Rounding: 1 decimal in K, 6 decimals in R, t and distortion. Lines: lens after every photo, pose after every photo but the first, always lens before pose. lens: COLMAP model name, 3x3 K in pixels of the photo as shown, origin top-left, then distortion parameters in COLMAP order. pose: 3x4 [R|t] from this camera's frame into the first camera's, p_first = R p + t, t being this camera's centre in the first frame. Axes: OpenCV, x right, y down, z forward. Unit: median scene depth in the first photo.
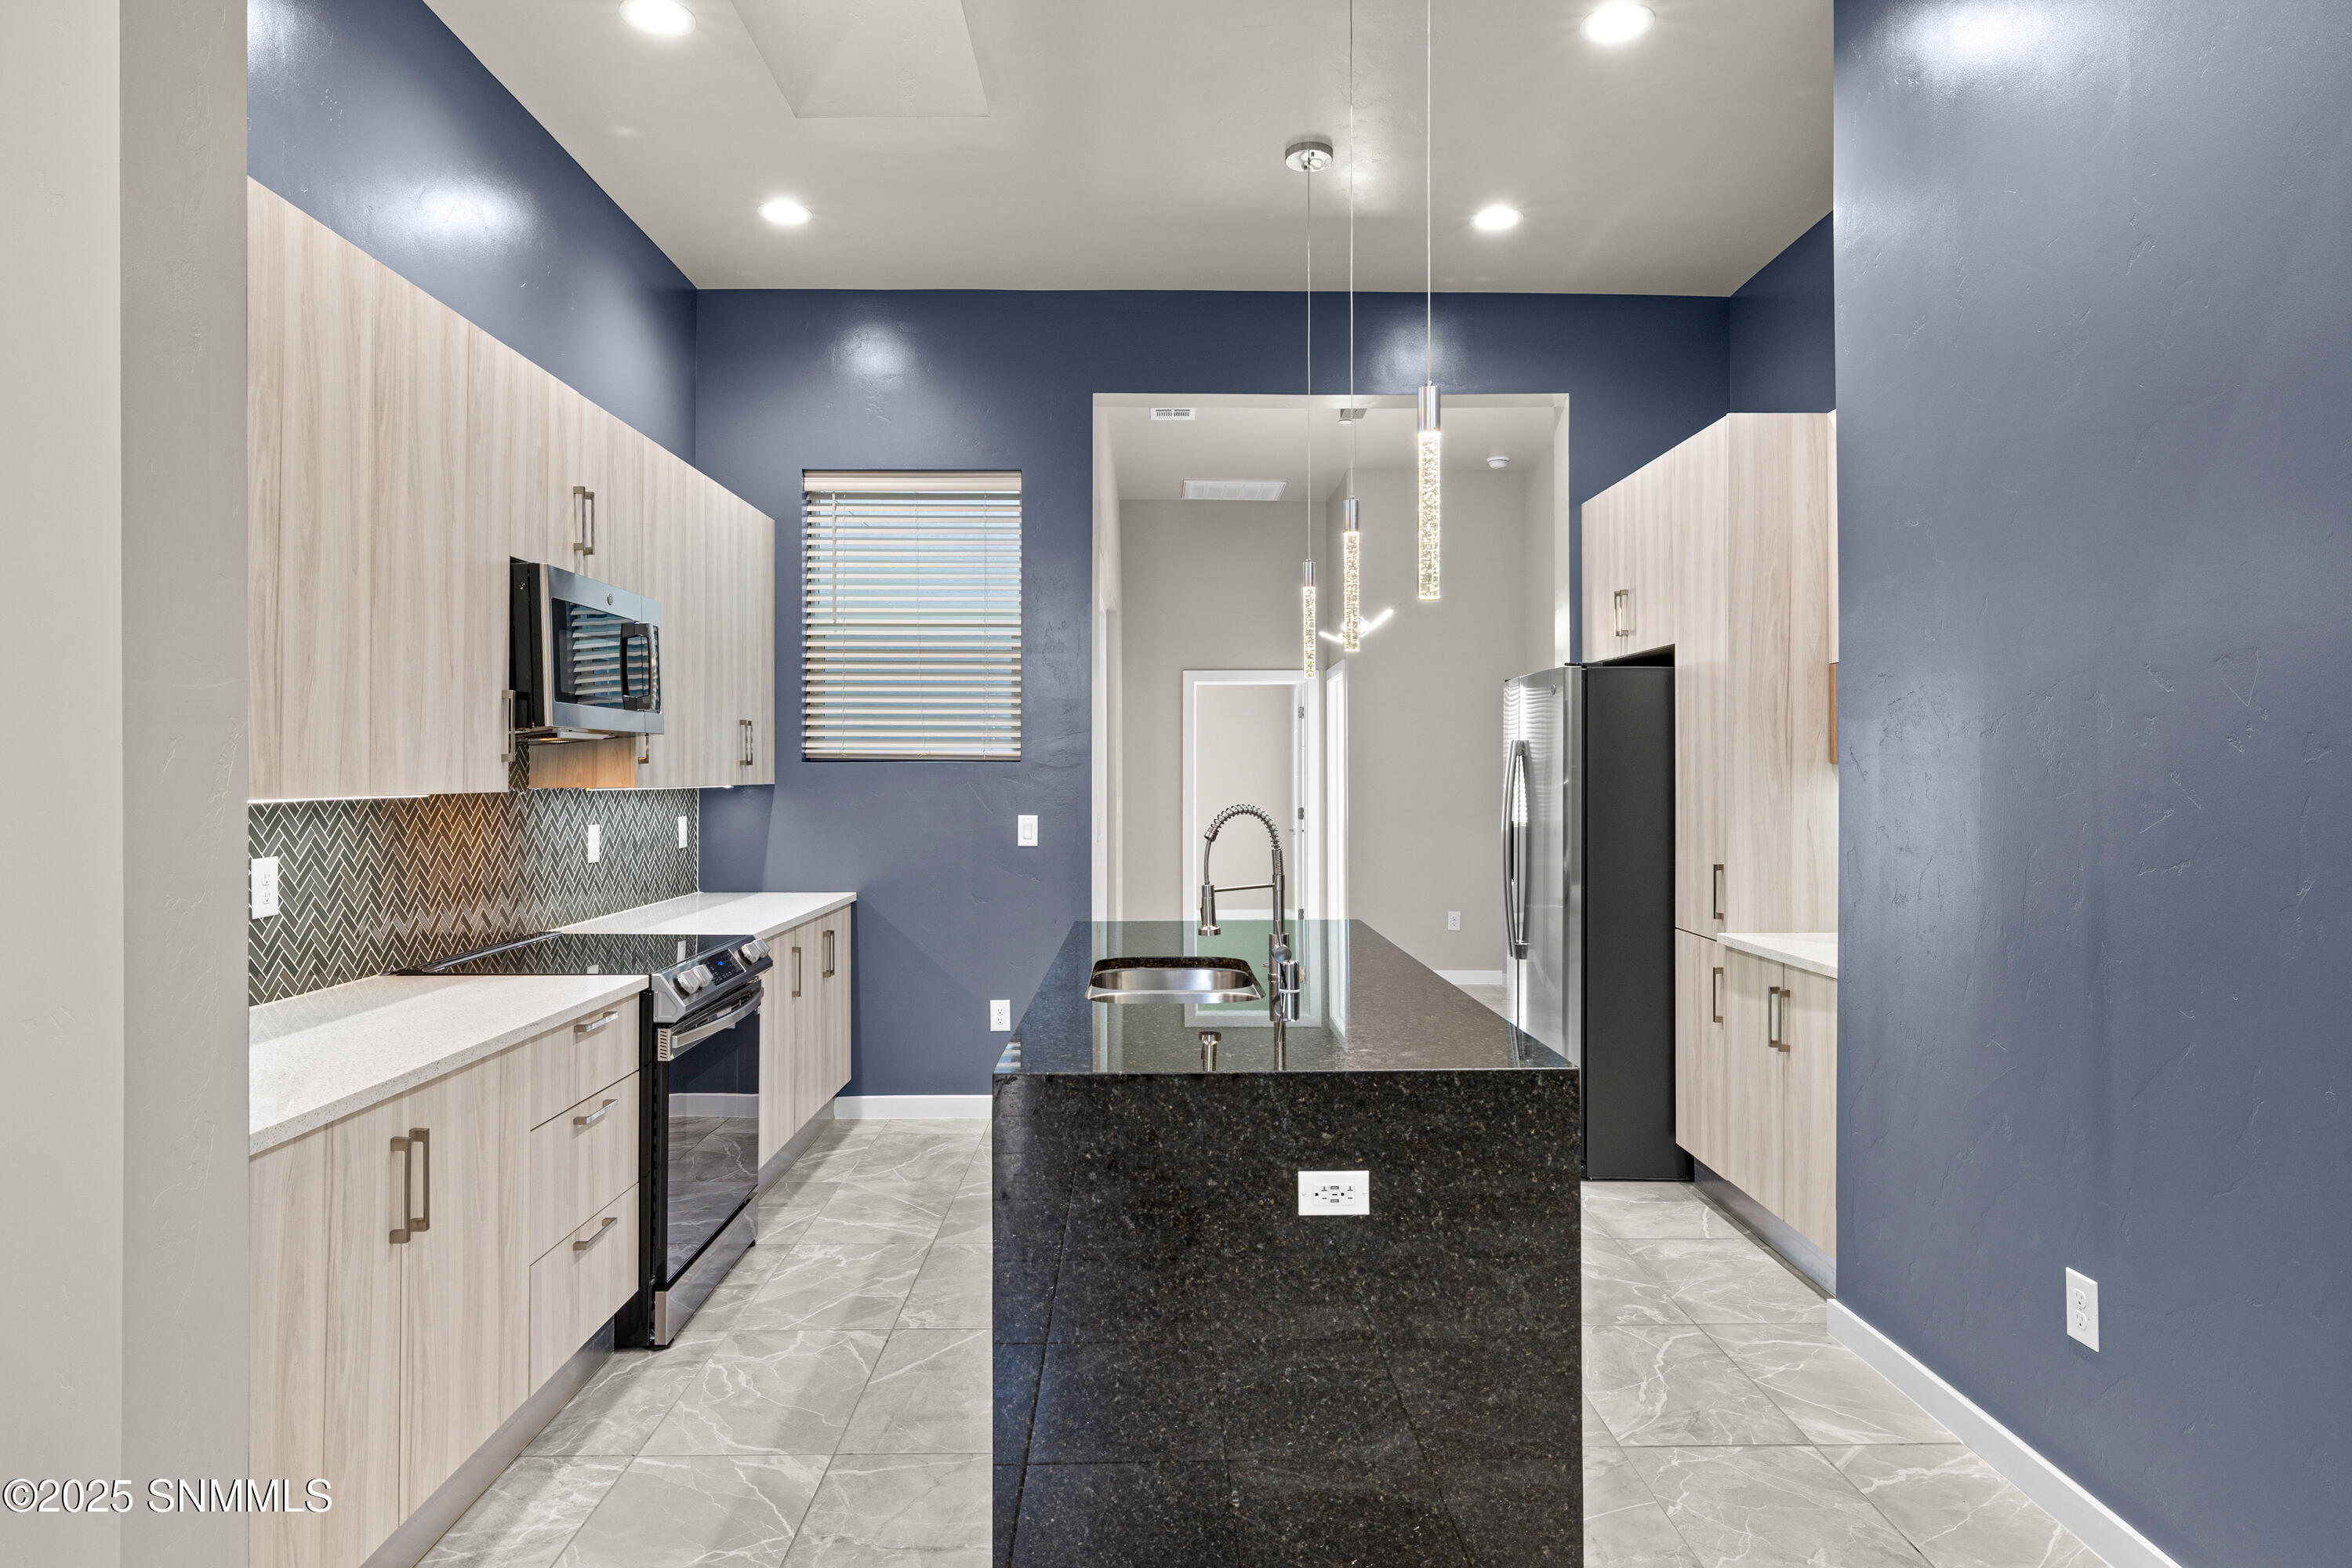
lens RADIAL K [[1339.9, 0, 1176.3], [0, 1339.9, 776.1], [0, 0, 1]] dist [-0.006351, -0.002116]
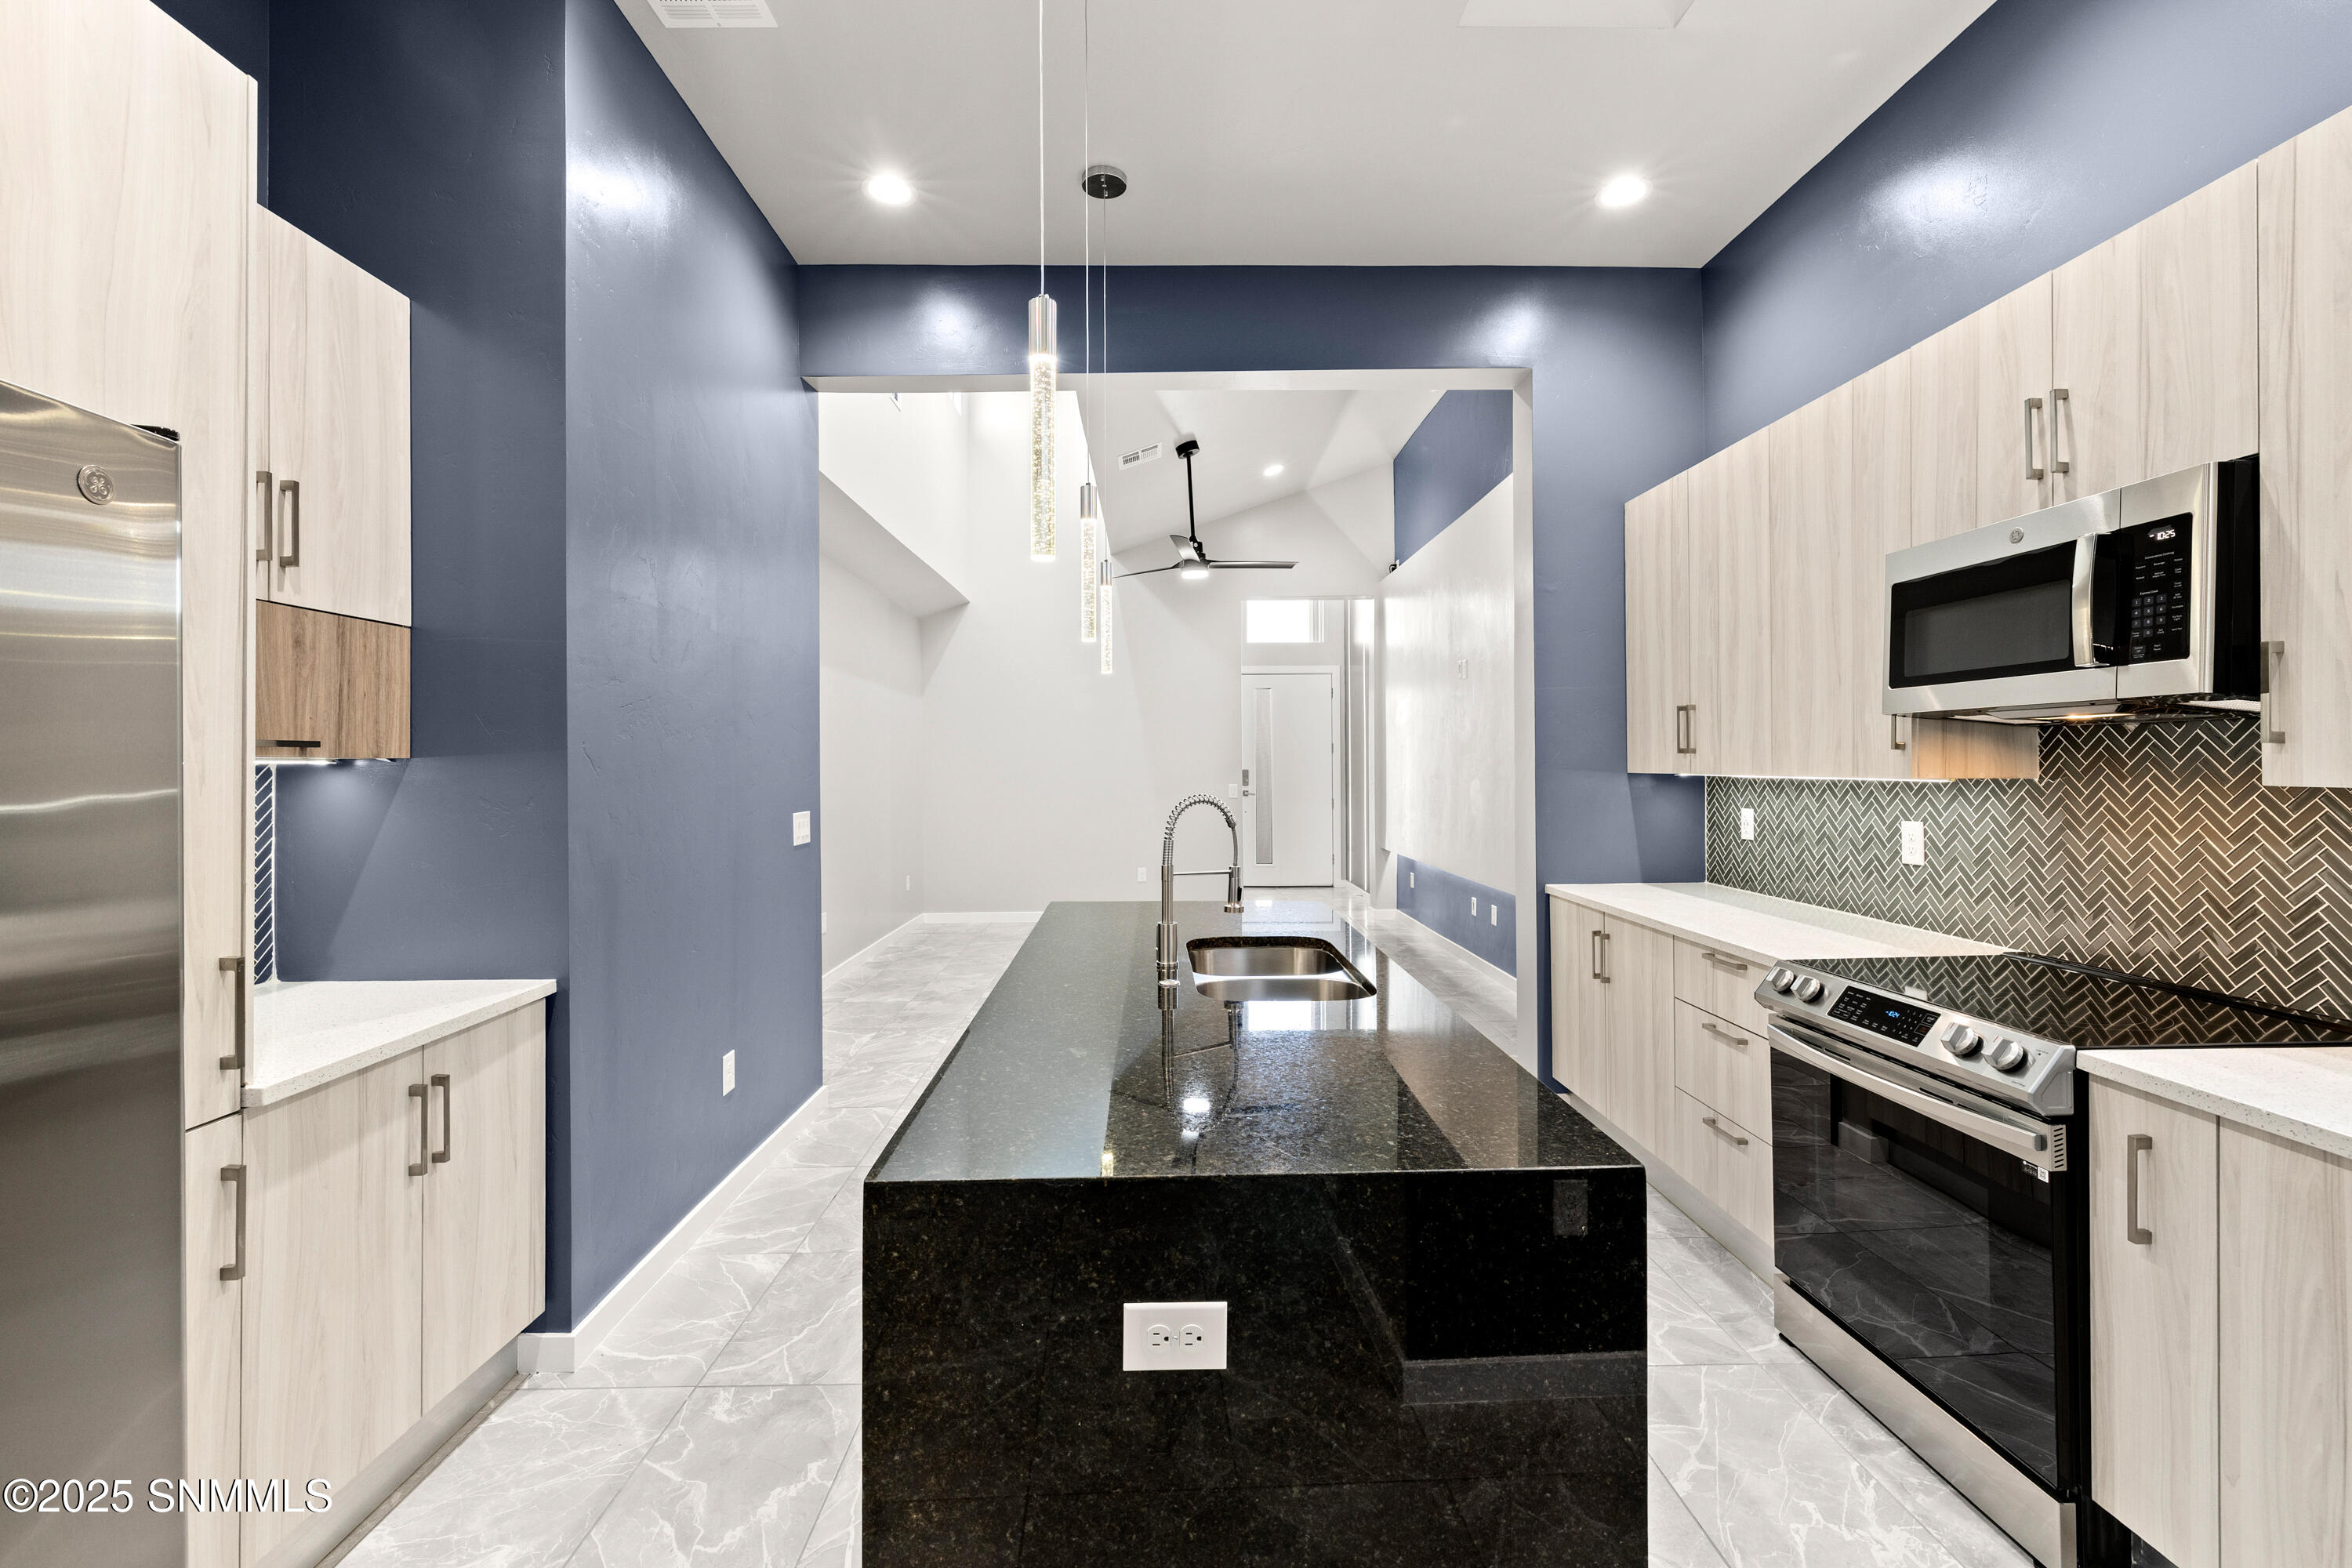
lens RADIAL K [[973.9, 0, 1181.5], [0, 973.9, 769.9], [0, 0, 1]] dist [-0.004445, -0.000644]
pose [[-0.999841, 0.006386, -0.016662, 0.087200], [0.006213, 0.999927, 0.010407, -0.007196], [0.016727, 0.010302, -0.999807, 1.954213]]
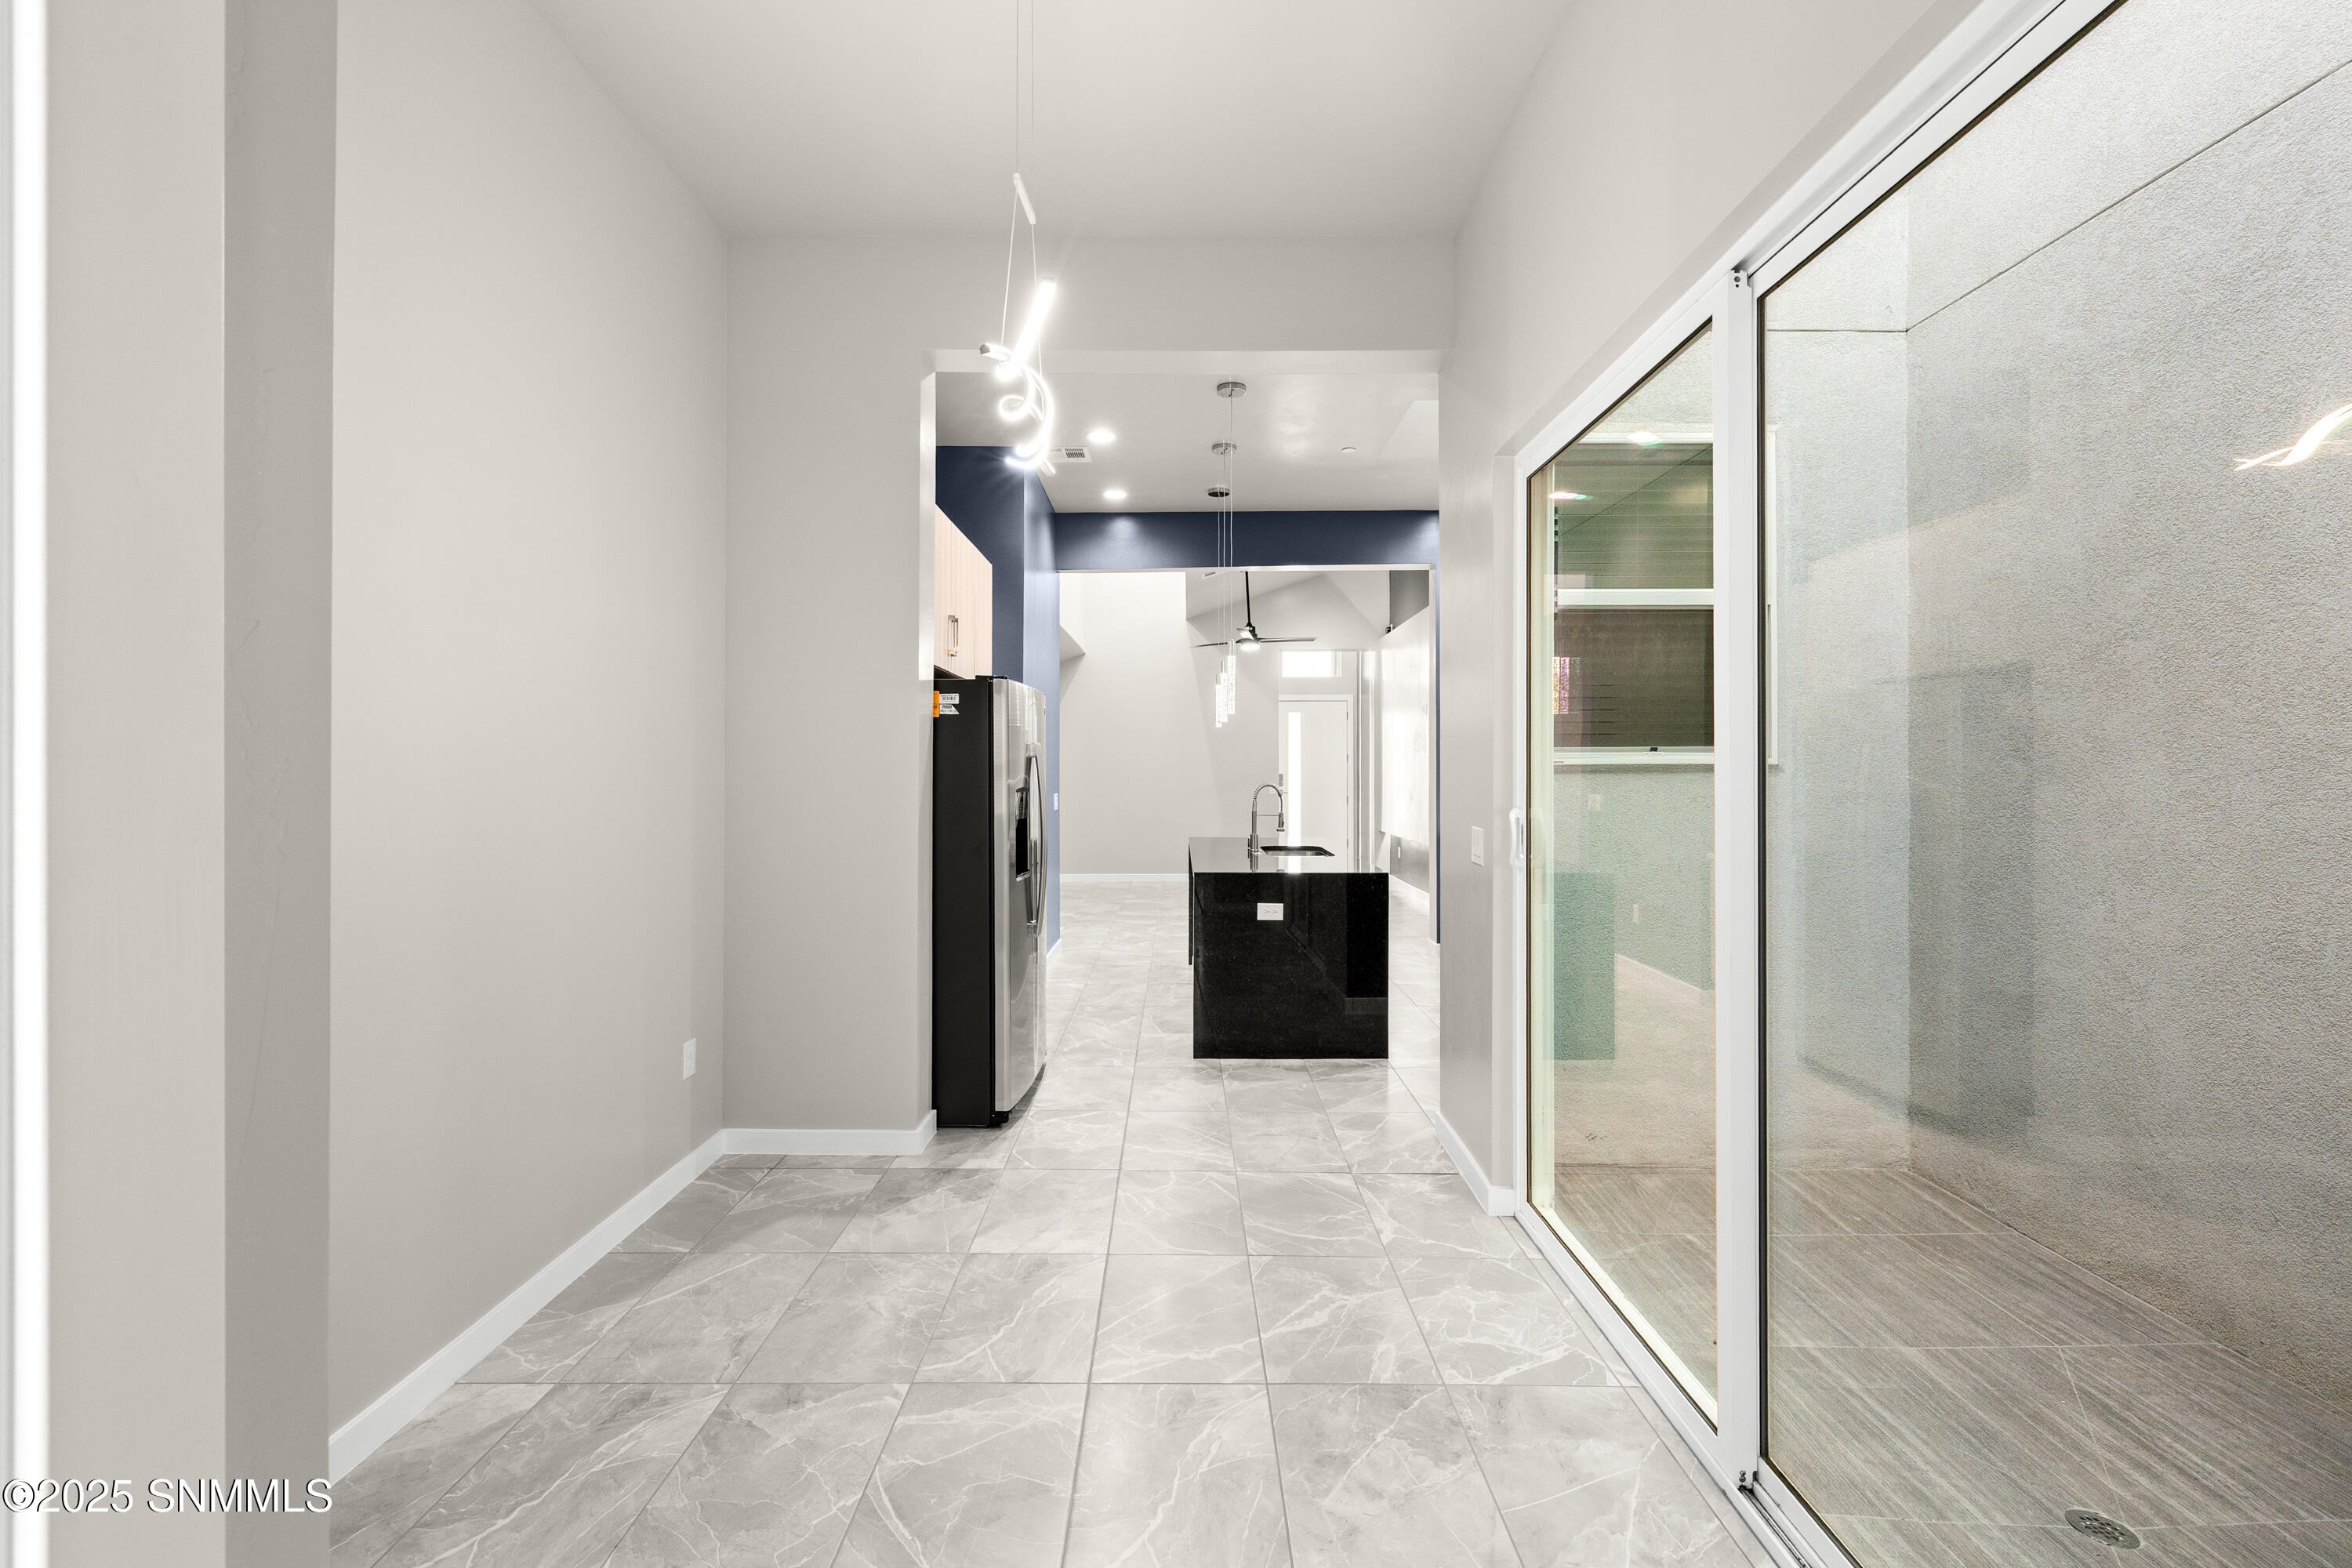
lens RADIAL K [[973.9, 0, 1176.6], [0, 973.9, 768.4], [0, 0, 1]] dist [-0.004445, -0.000644]
pose [[-0.999775, 0.003242, 0.020952, 0.206549], [0.003321, 0.999987, 0.003742, -0.016217], [-0.020939, 0.003811, -0.999773, 3.197541]]
